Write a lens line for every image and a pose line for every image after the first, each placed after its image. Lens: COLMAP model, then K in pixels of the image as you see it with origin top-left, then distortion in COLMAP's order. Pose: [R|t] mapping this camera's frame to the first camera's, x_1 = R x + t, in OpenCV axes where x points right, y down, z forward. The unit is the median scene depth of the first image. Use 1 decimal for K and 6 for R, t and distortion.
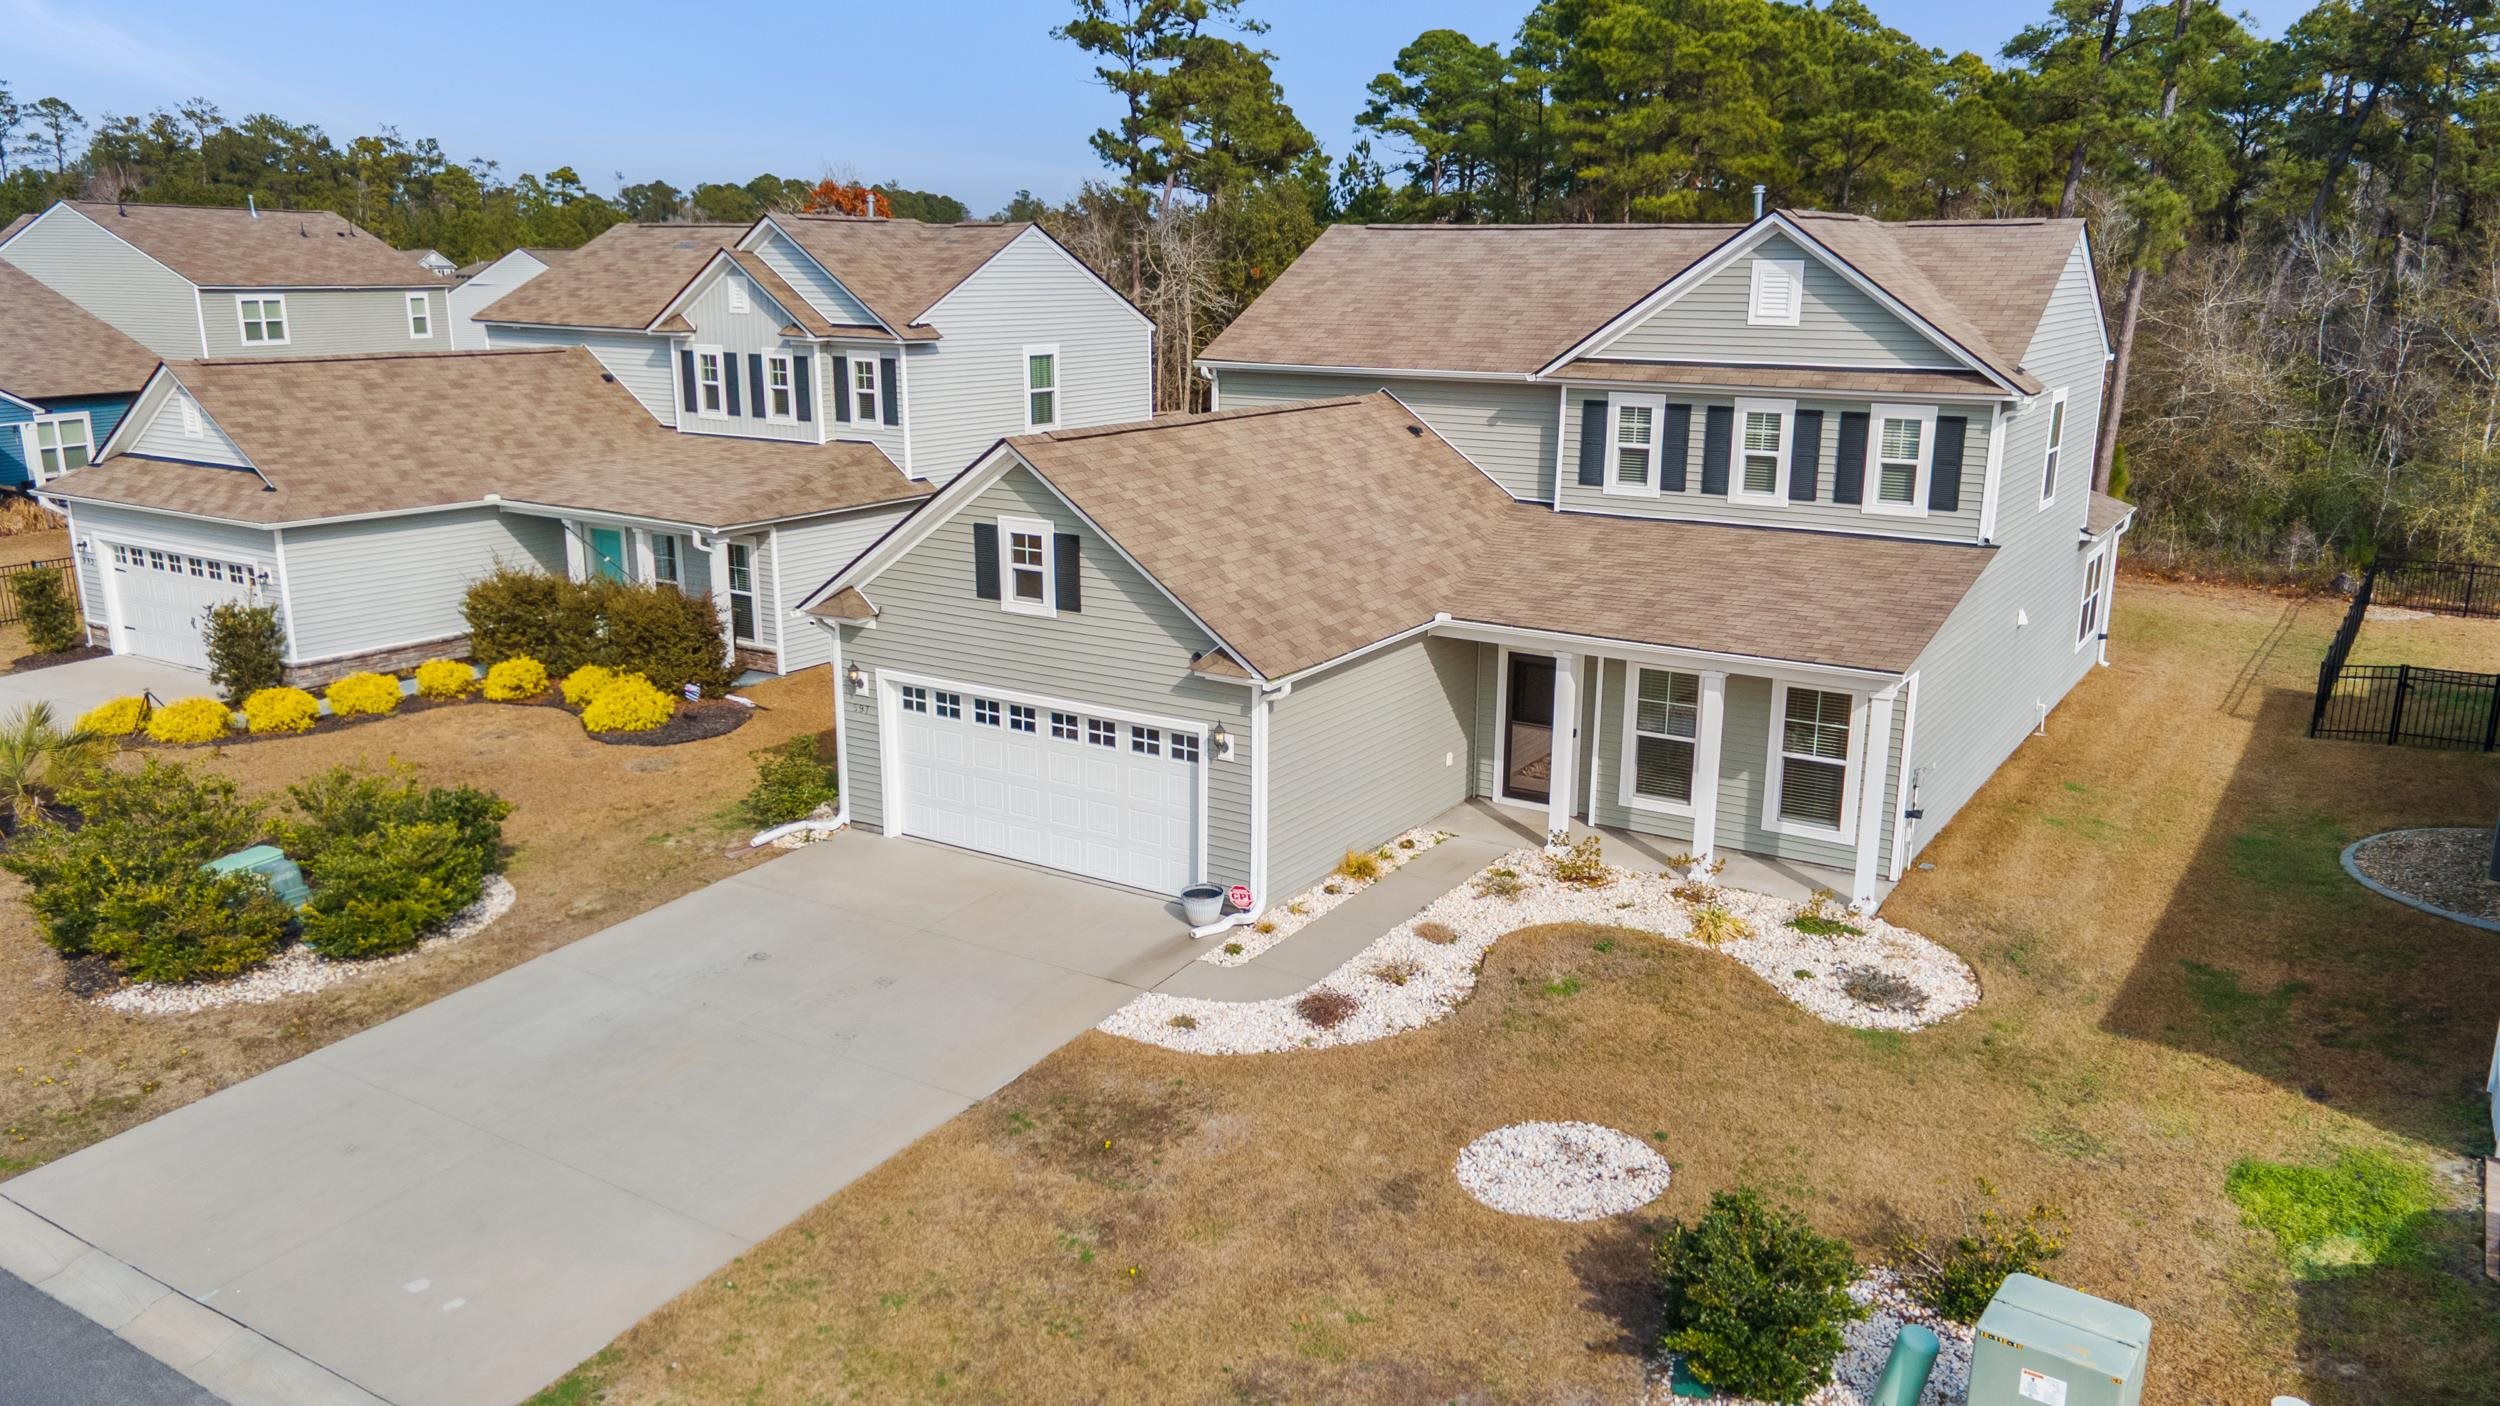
lens RADIAL K [[1838.6, 0, 1250.0], [0, 1838.6, 703.0], [0, 0, 1]] dist [0.041766, 0.002700]
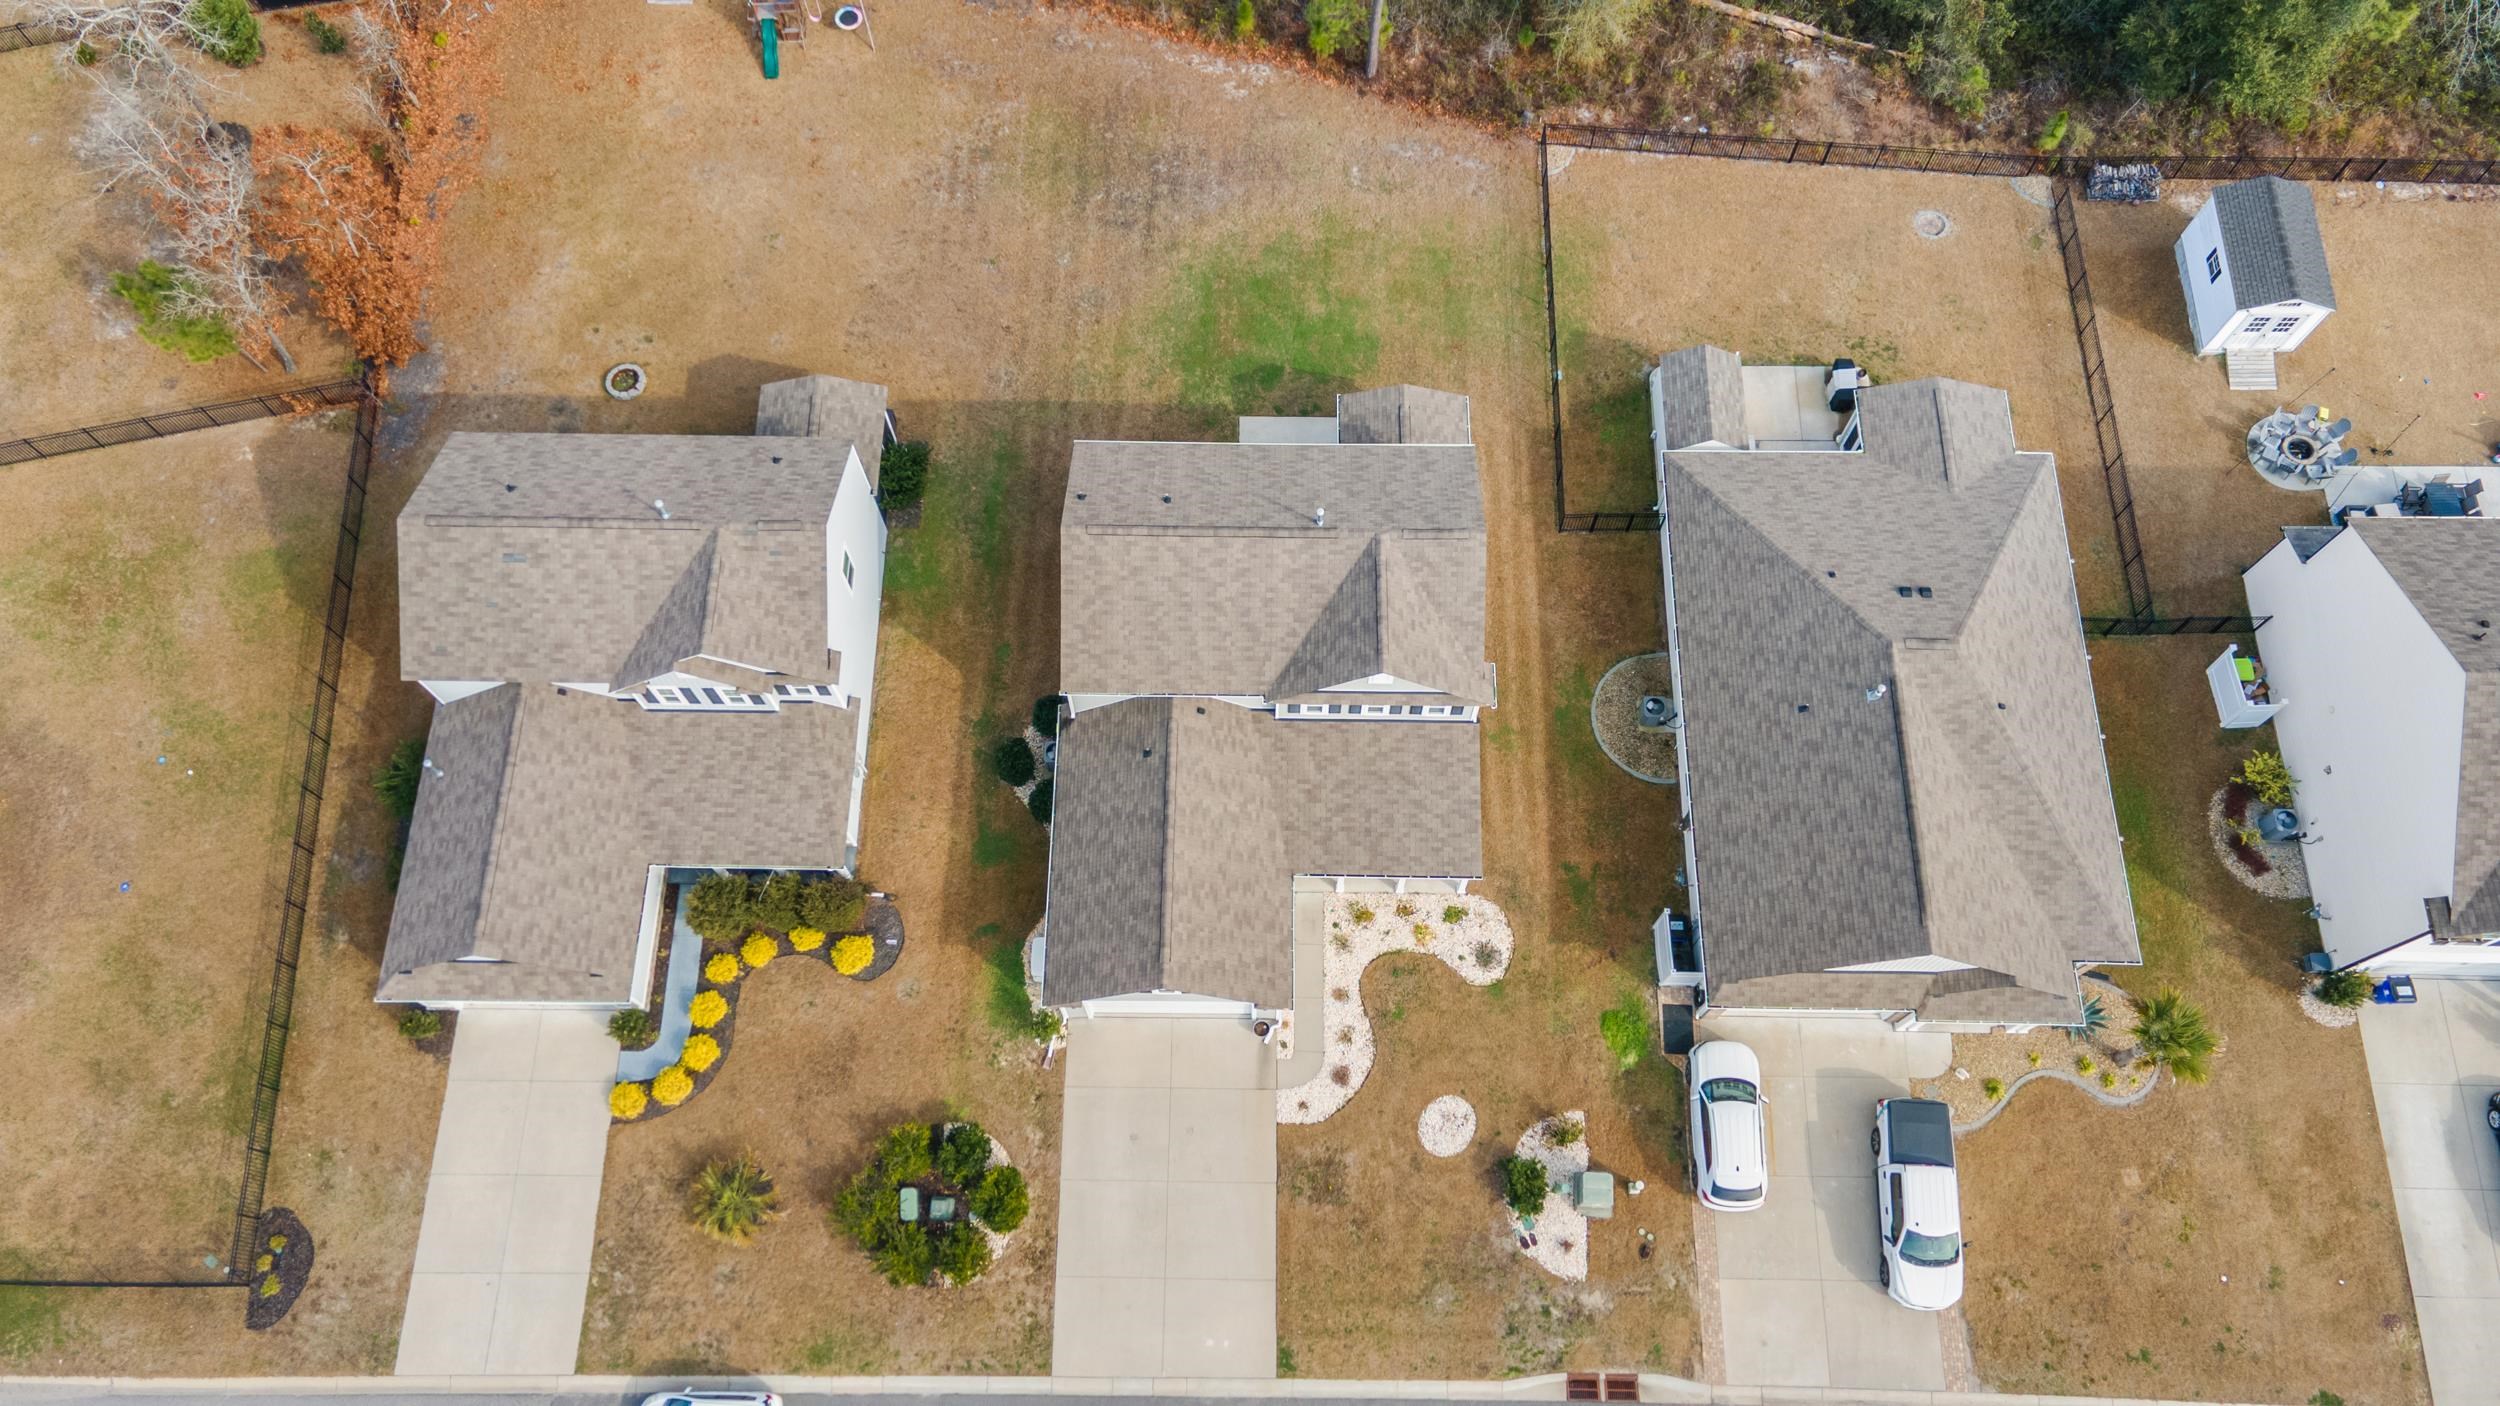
lens RADIAL K [[1858.8, 0, 1267.8], [0, 1858.8, 712.1], [0, 0, 1]] dist [0.071628, 0.003328]
pose [[0.847062, -0.493632, 0.197011, -0.294111], [0.128594, 0.550005, 0.825202, -2.157139], [-0.515703, -0.673663, 0.529366, -0.110400]]
